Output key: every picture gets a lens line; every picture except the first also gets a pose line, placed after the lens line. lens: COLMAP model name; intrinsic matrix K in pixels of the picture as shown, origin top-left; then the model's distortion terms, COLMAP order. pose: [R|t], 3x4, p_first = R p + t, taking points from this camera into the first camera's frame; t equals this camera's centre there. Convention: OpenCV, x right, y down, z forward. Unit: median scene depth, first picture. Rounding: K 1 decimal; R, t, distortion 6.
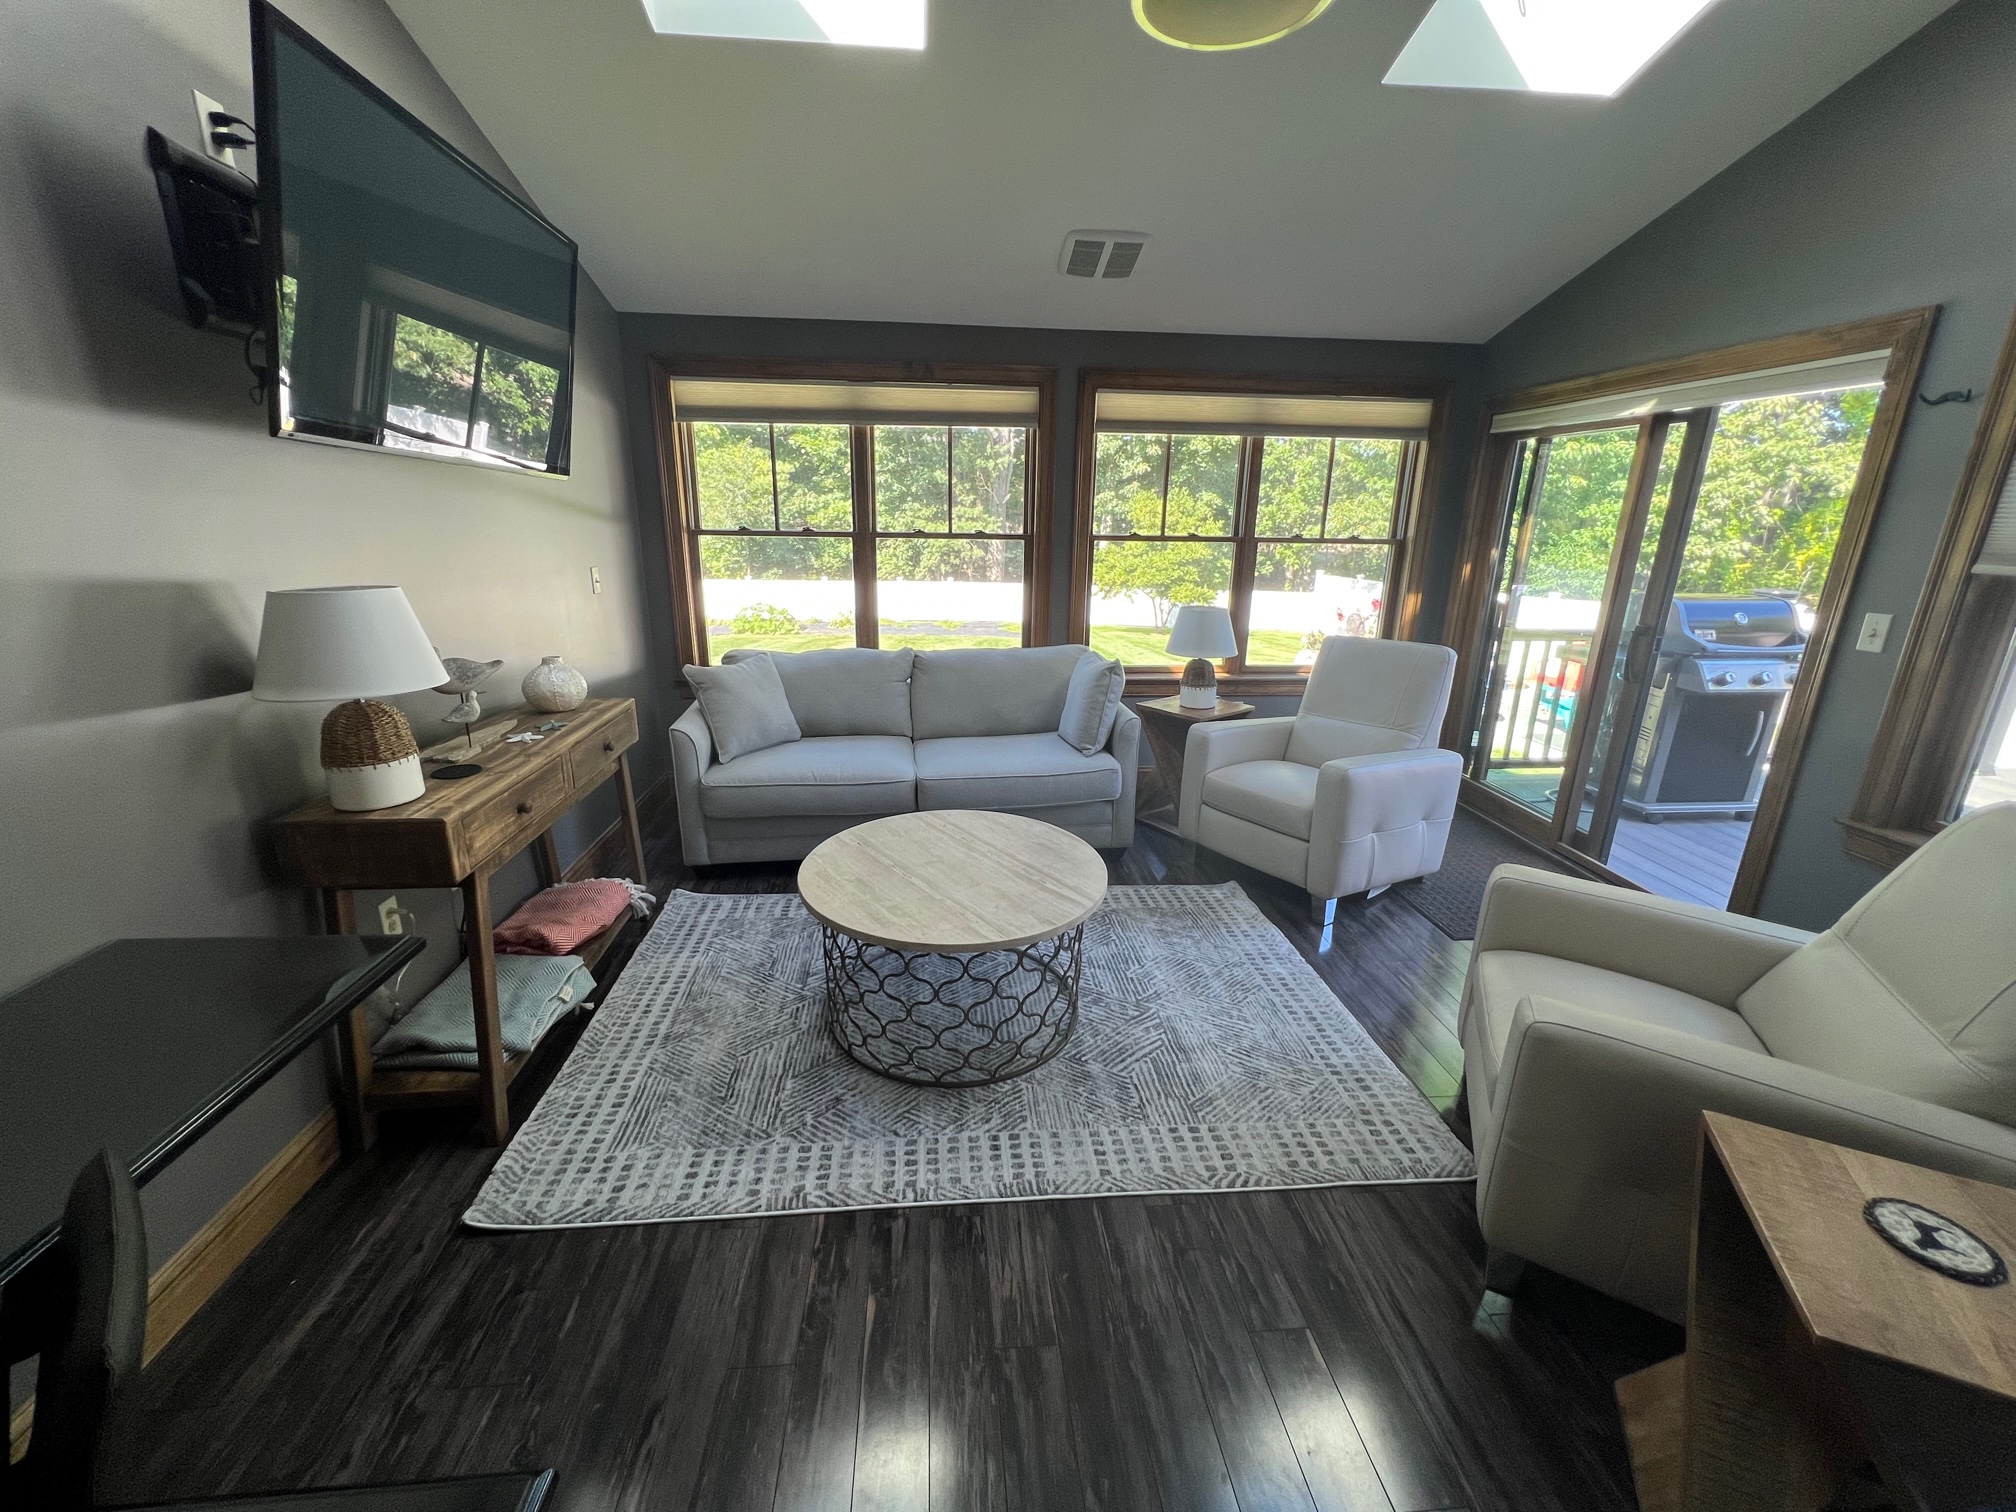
lens RADIAL K [[817.9, 0, 1008.0], [0, 817.9, 756.0], [0, 0, 1]] dist [0.000001, -0.000002]
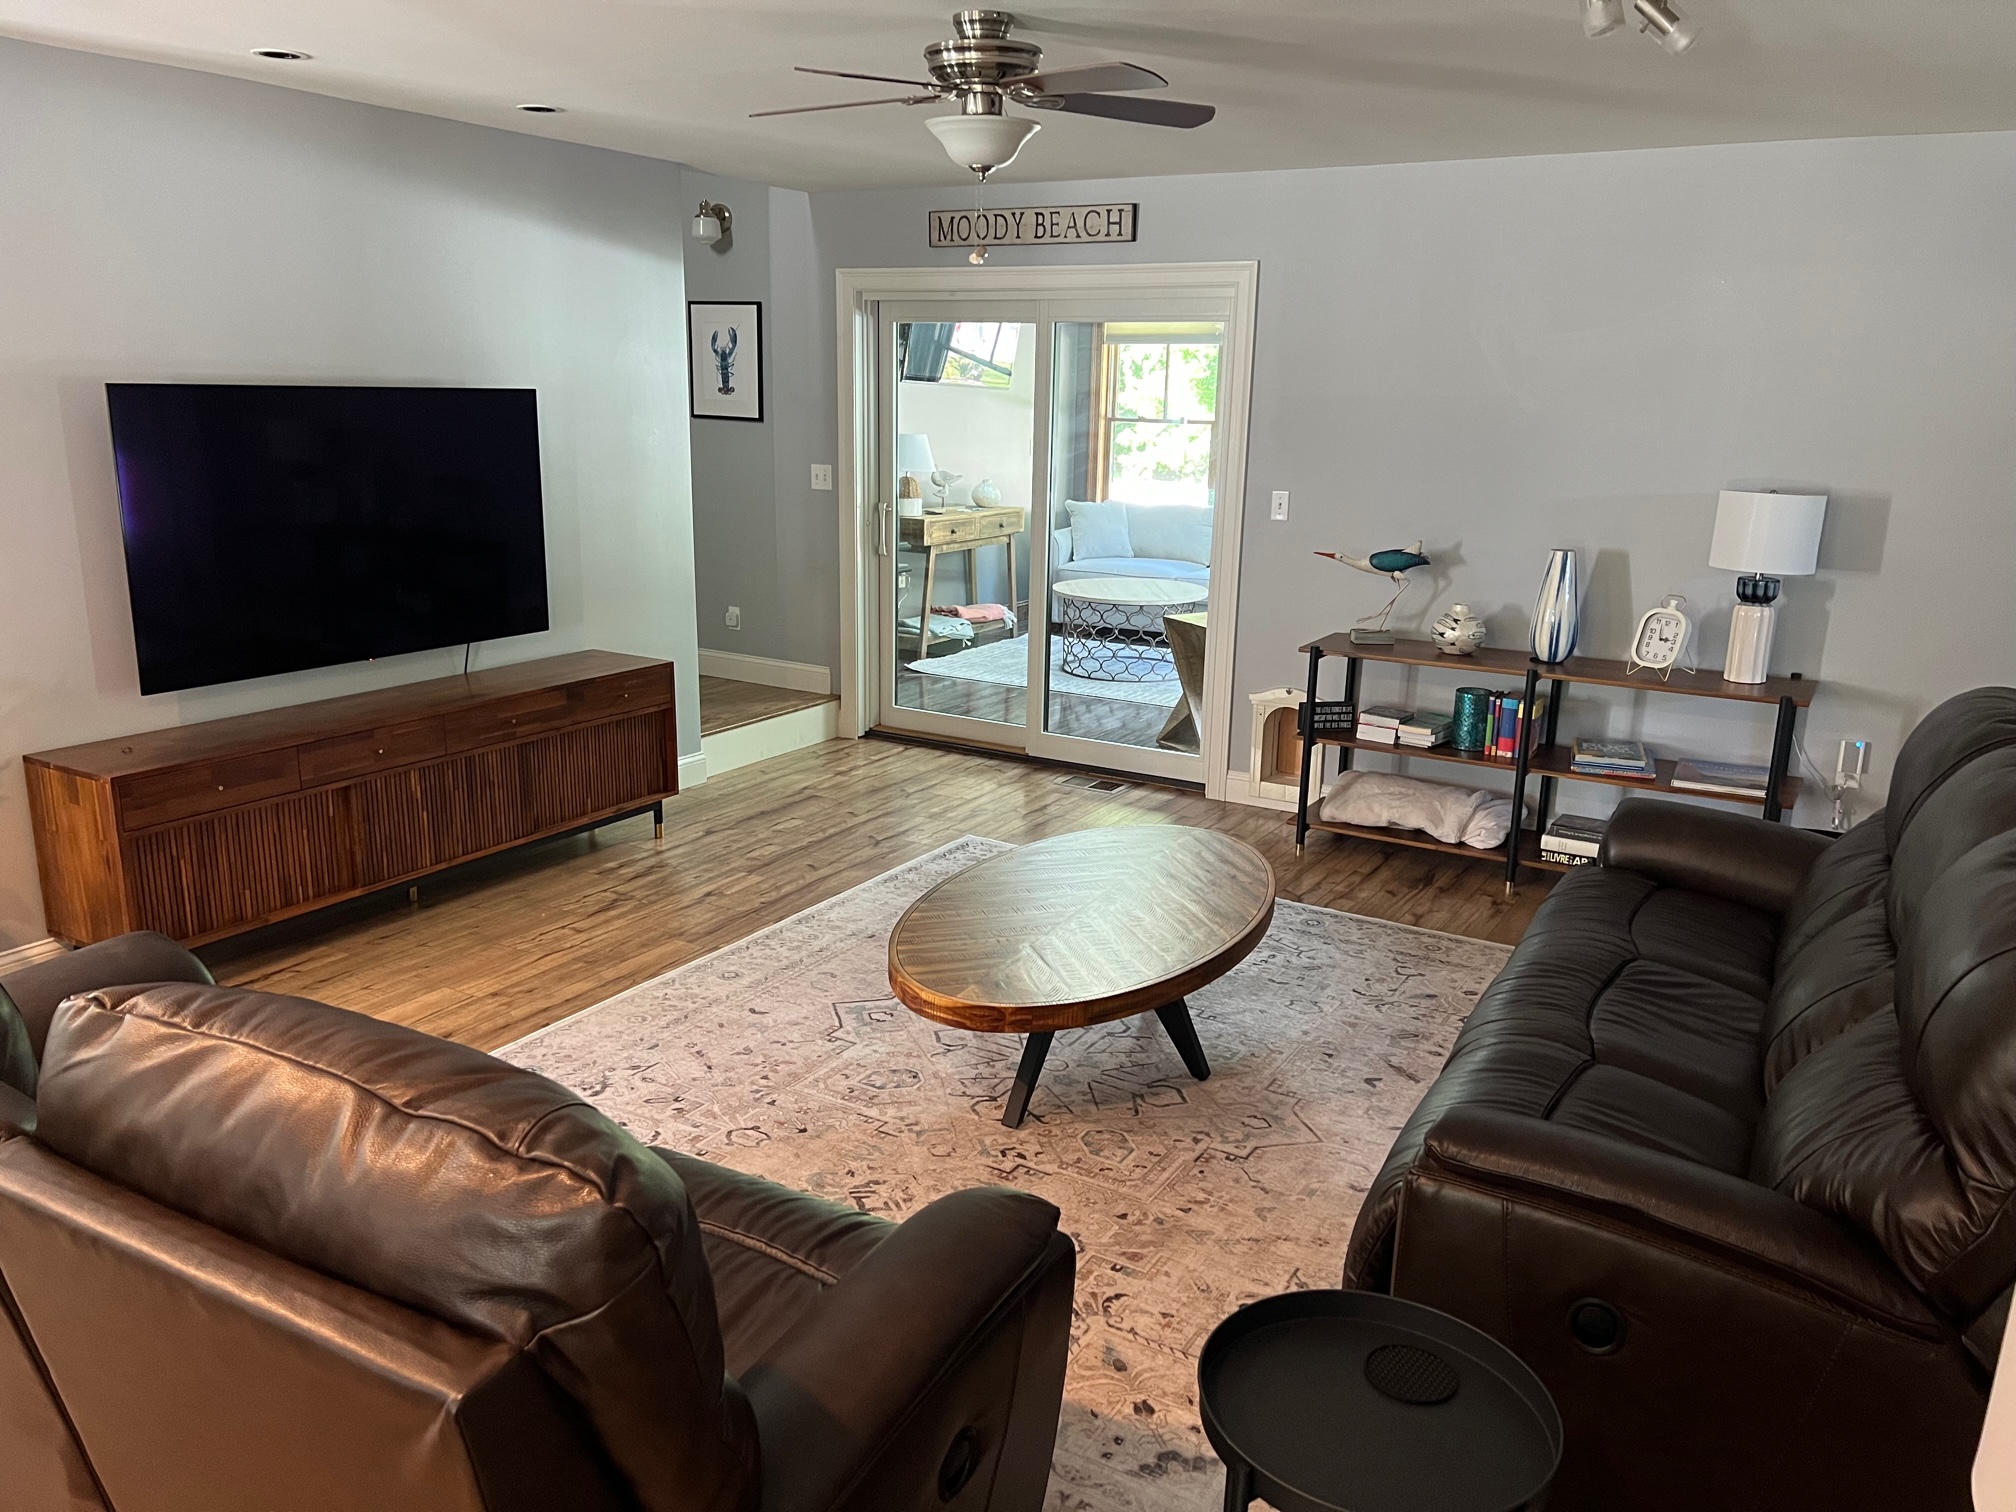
lens RADIAL K [[1509.0, 0, 1008.0], [0, 1509.0, 756.0], [0, 0, 1]] dist [-0.000492, -0.000056]
pose [[0.805757, 0.153721, -0.571948, 2.144555], [-0.185474, 0.982645, 0.002809, 0.654648], [0.562454, 0.103818, 0.820285, -2.451478]]
